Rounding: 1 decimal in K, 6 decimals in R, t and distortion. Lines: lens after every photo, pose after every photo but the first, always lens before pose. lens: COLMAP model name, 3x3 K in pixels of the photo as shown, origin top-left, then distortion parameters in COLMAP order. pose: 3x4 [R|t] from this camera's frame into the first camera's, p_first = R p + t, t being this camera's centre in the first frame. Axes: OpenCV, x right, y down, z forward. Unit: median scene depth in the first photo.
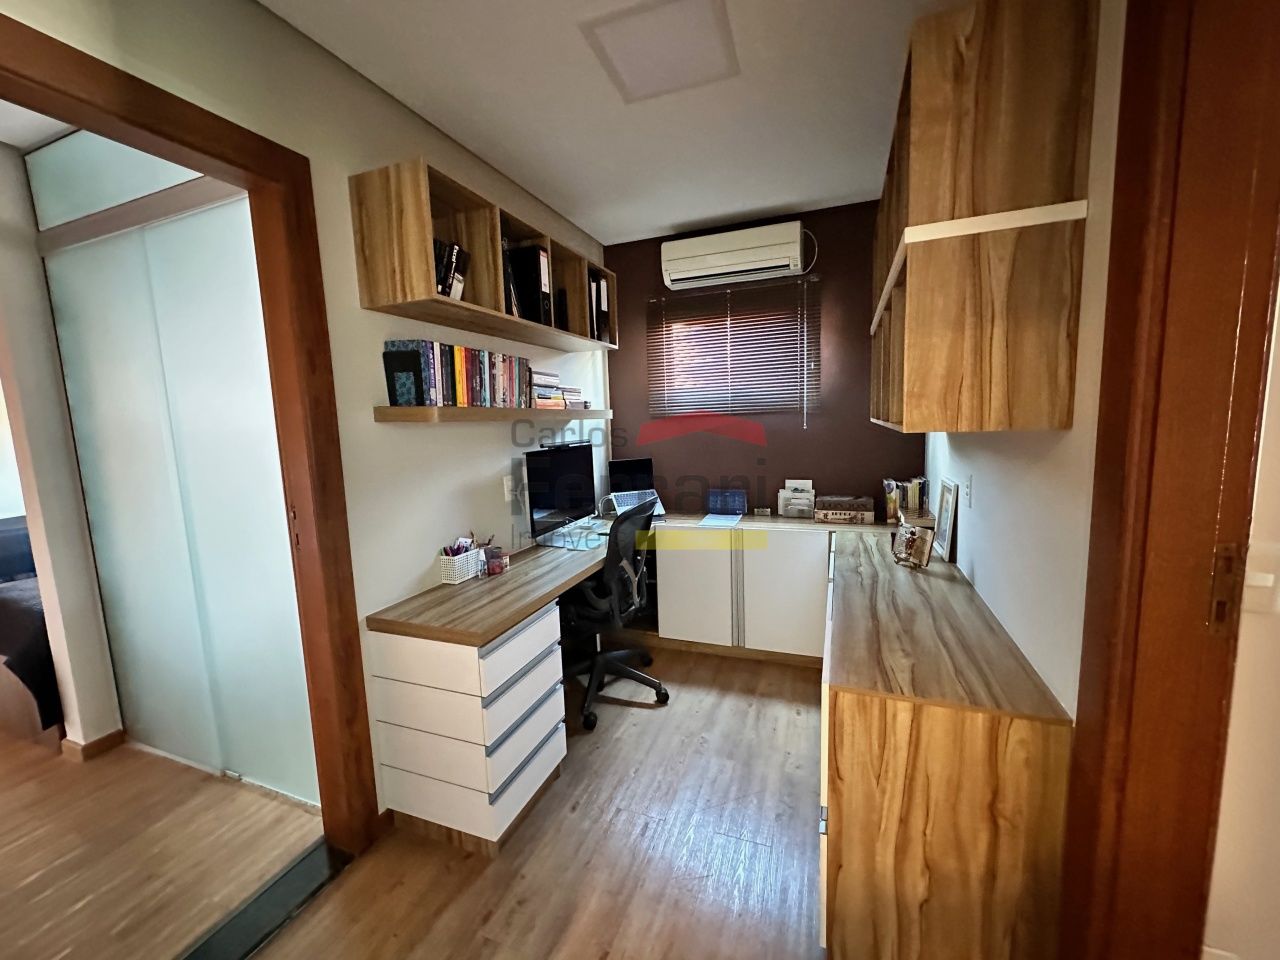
lens RADIAL K [[510.6, 0, 638.6], [0, 510.6, 480.7], [0, 0, 1]] dist [-0.003366, 0.000527]
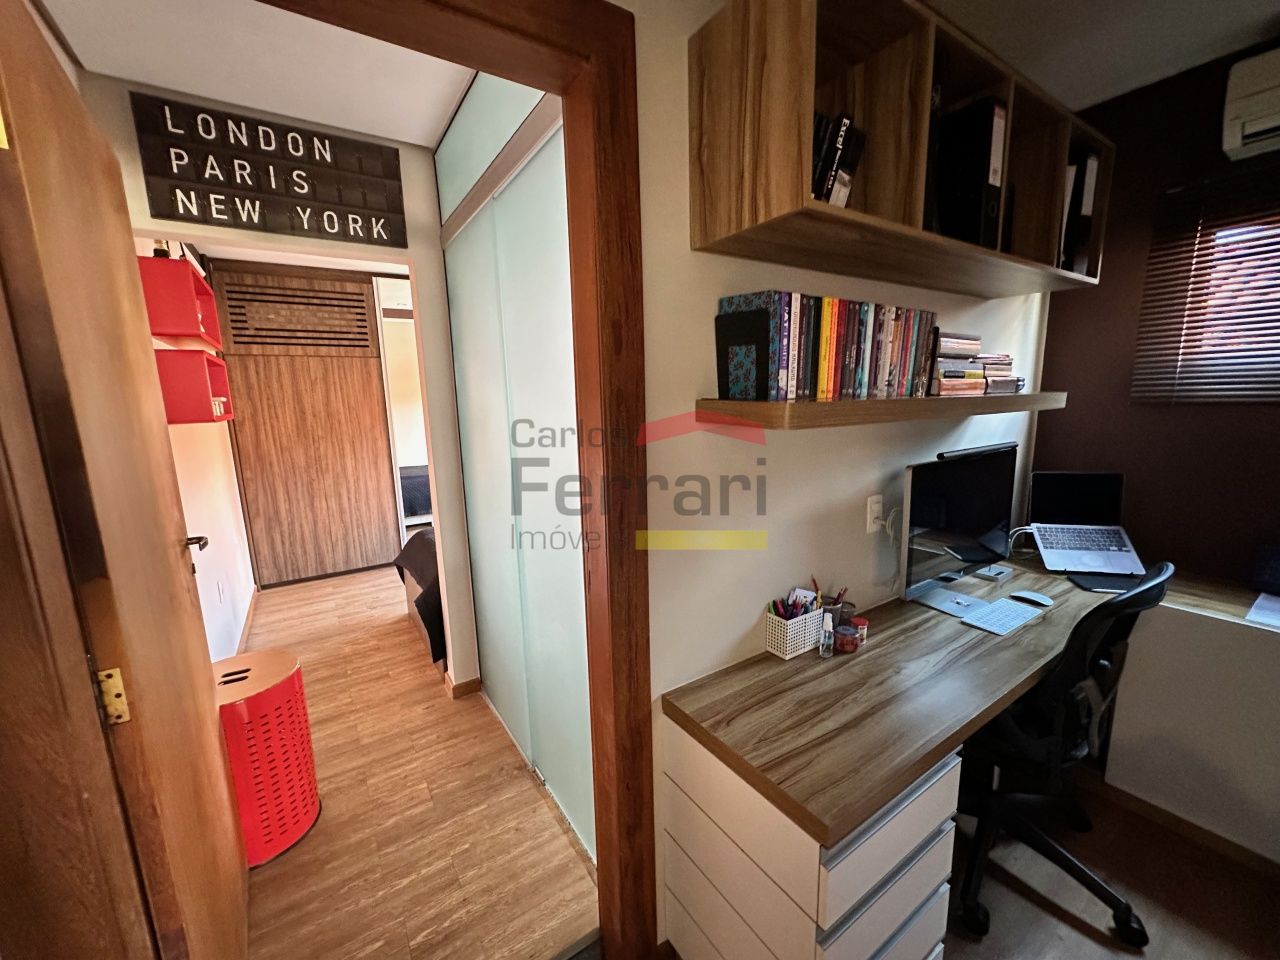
lens RADIAL K [[510.6, 0, 641.4], [0, 510.6, 482.0], [0, 0, 1]] dist [-0.003366, 0.000527]
pose [[0.816576, 0.111449, -0.566377, -0.157616], [-0.072488, 0.993216, 0.090929, -0.079301], [0.572669, -0.033195, 0.819114, 0.344372]]
